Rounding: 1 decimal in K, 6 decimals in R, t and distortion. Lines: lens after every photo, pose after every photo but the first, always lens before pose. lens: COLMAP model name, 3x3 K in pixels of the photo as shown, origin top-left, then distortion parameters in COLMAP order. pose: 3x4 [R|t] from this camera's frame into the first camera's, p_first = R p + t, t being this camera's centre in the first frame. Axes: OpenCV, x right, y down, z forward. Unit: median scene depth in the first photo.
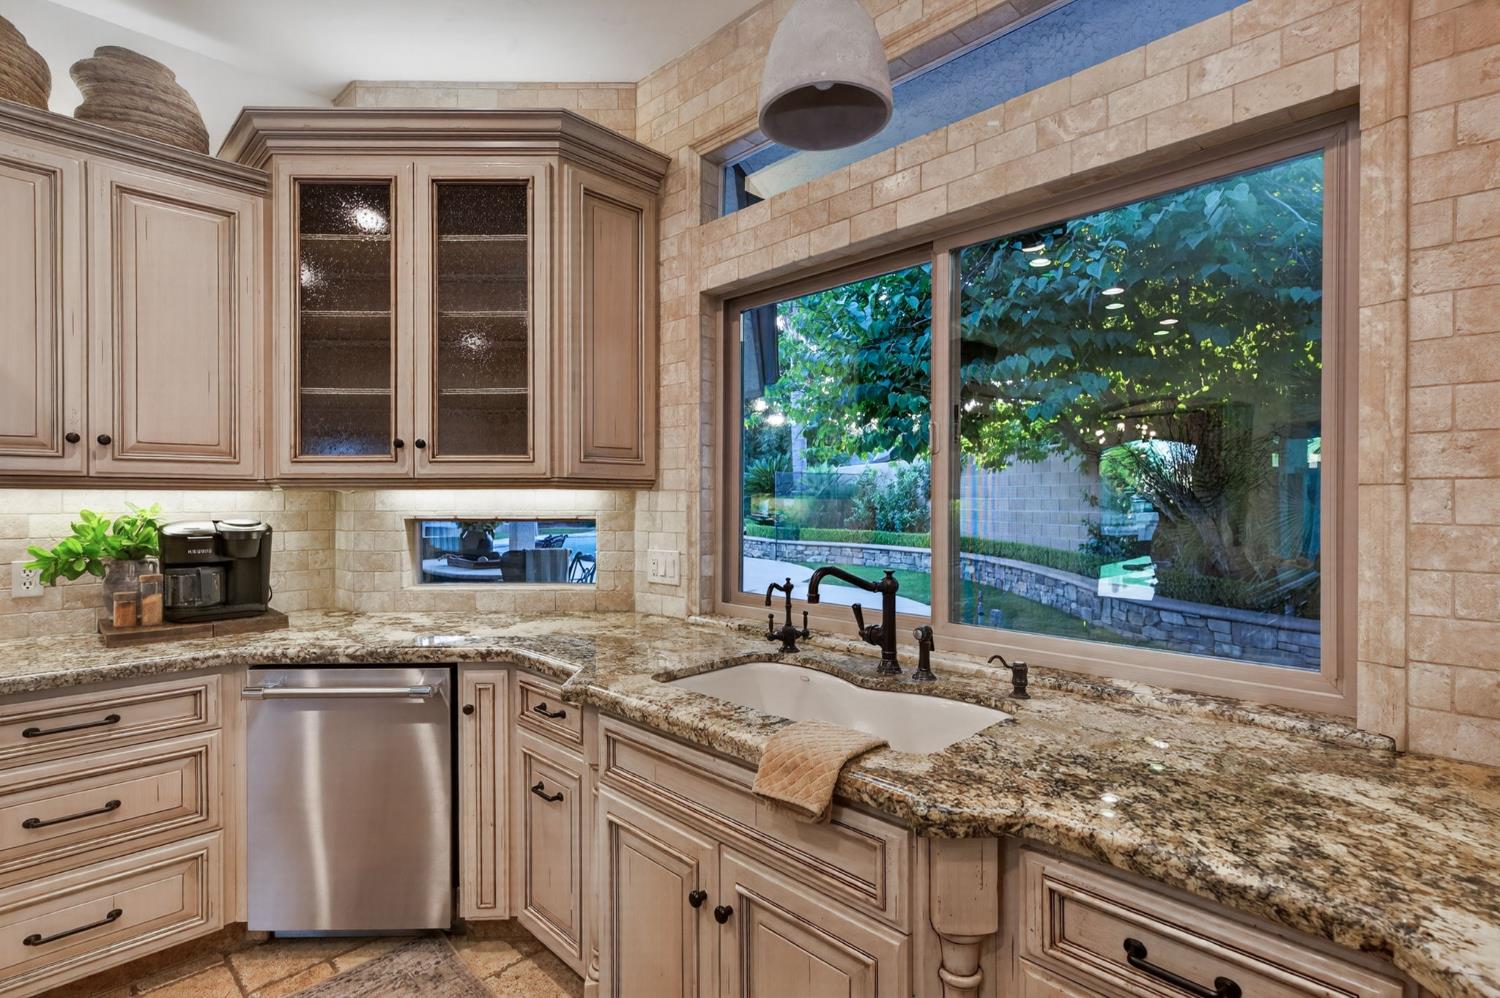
lens RADIAL K [[727.6, 0, 747.3], [0, 727.6, 502.9], [0, 0, 1]] dist [0.000955, 0.000216]
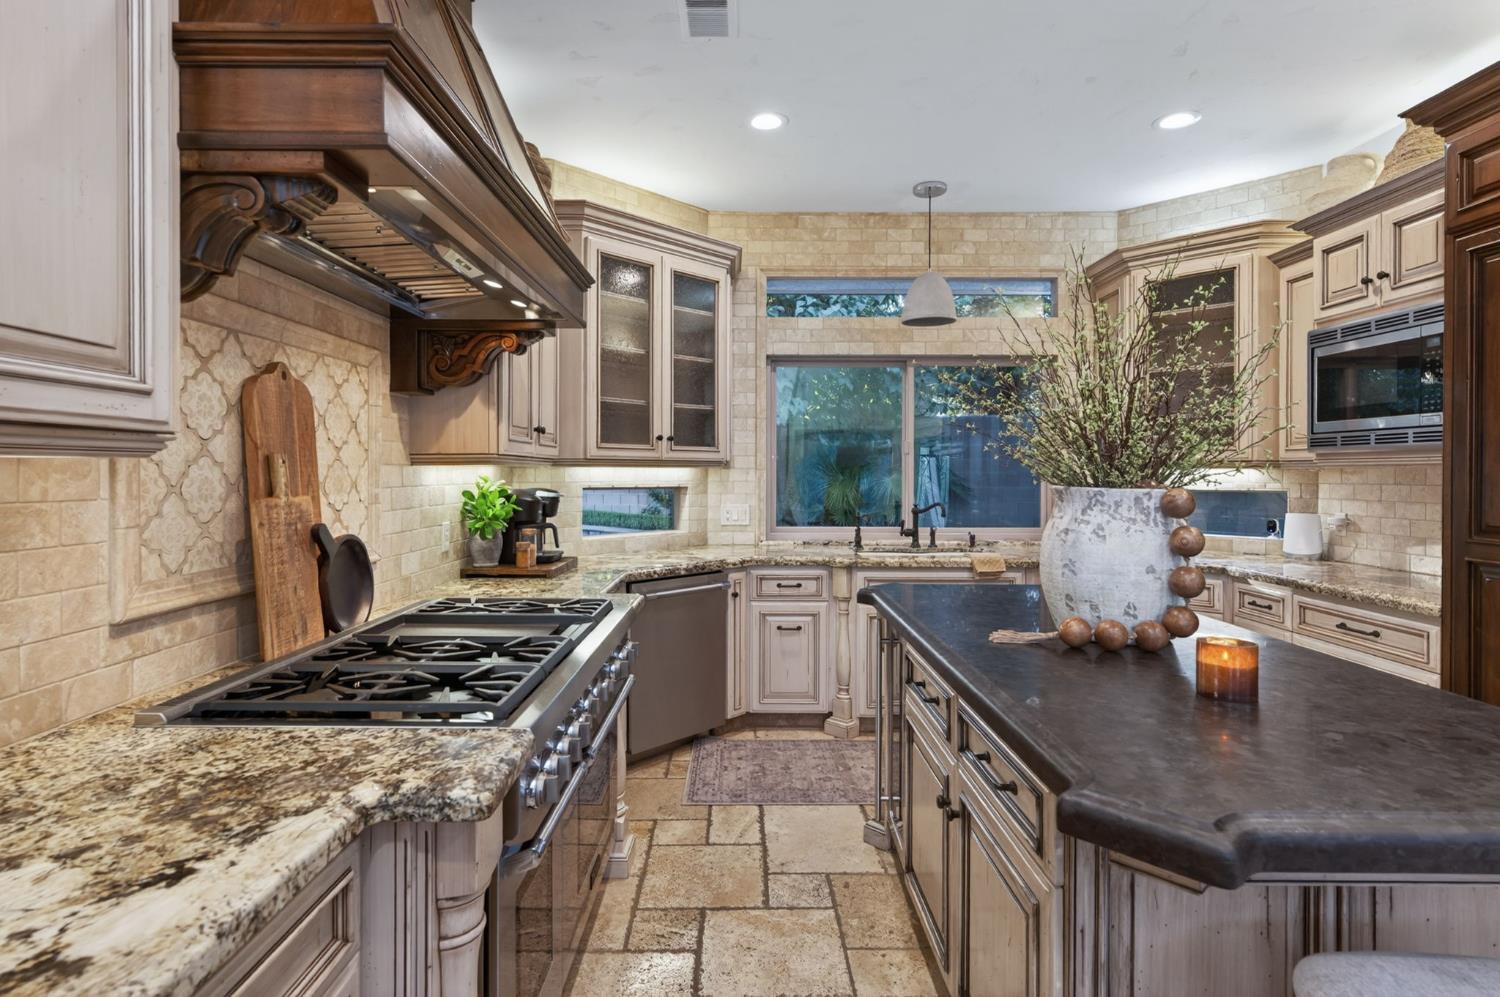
lens RADIAL K [[752.2, 0, 769.3], [0, 752.2, 478.5], [0, 0, 1]] dist [0.036524, 0.000451]
pose [[0.700588, -0.001689, 0.713564, -1.439527], [0.001492, 0.999998, 0.000902, 0.003999], [-0.713564, 0.000432, 0.700590, -0.286341]]
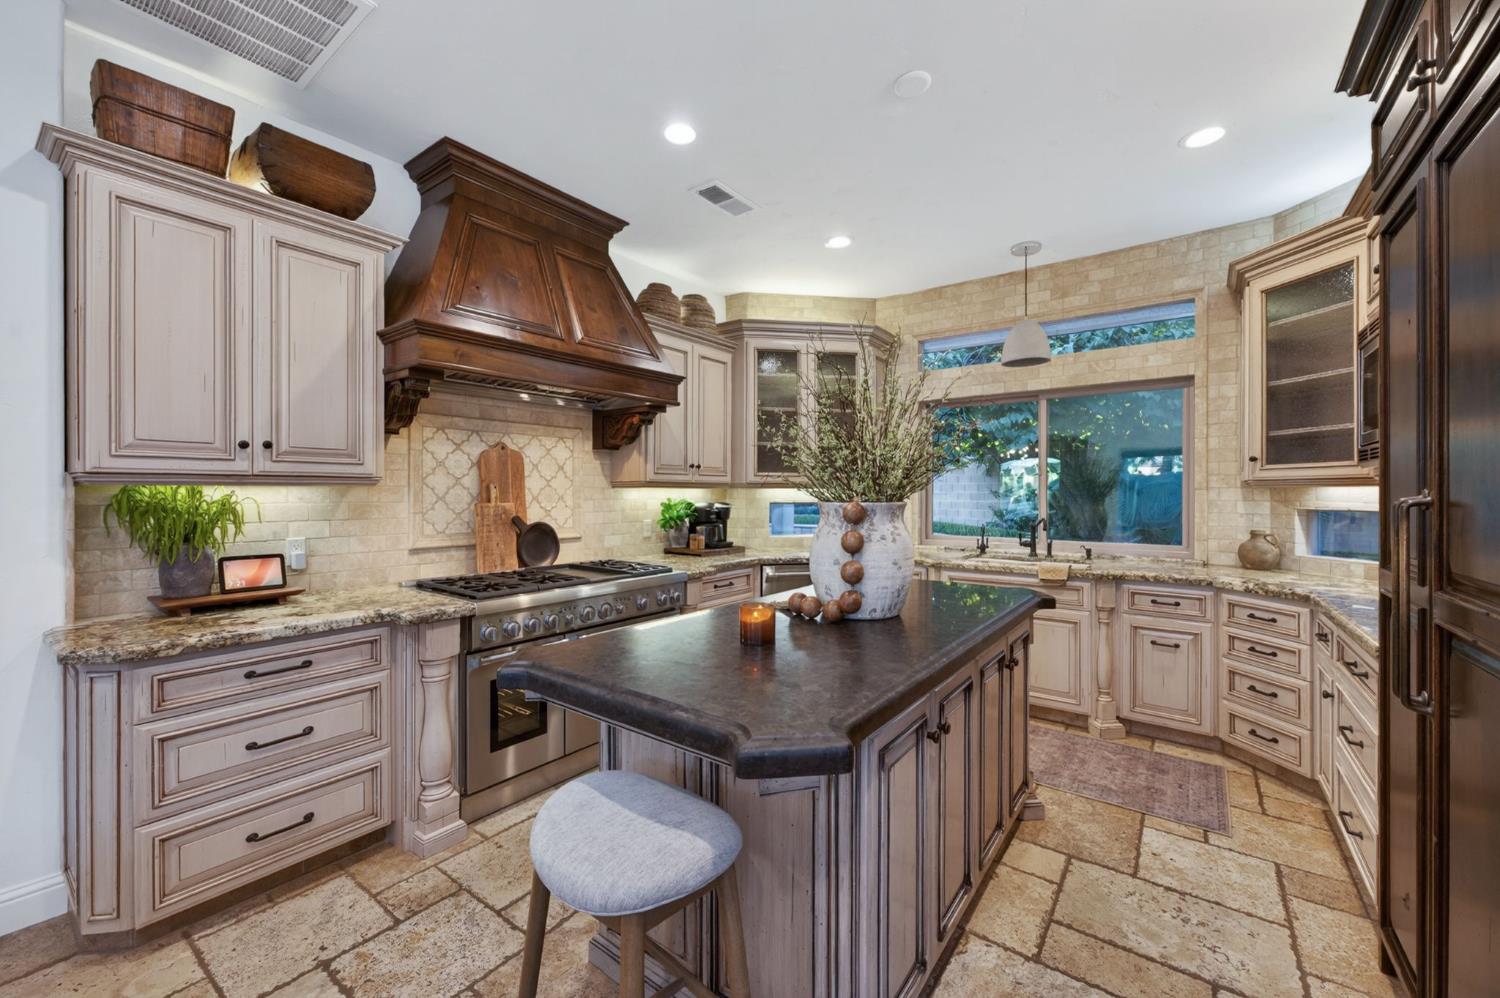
lens RADIAL K [[612.8, 0, 778.5], [0, 612.8, 489.5], [0, 0, 1]] dist [0.033451, 0.000165]
pose [[0.985618, 0.003837, 0.168944, -0.867221], [-0.001571, 0.999907, -0.013546, 0.009965], [-0.168980, 0.013086, 0.985533, -0.850565]]
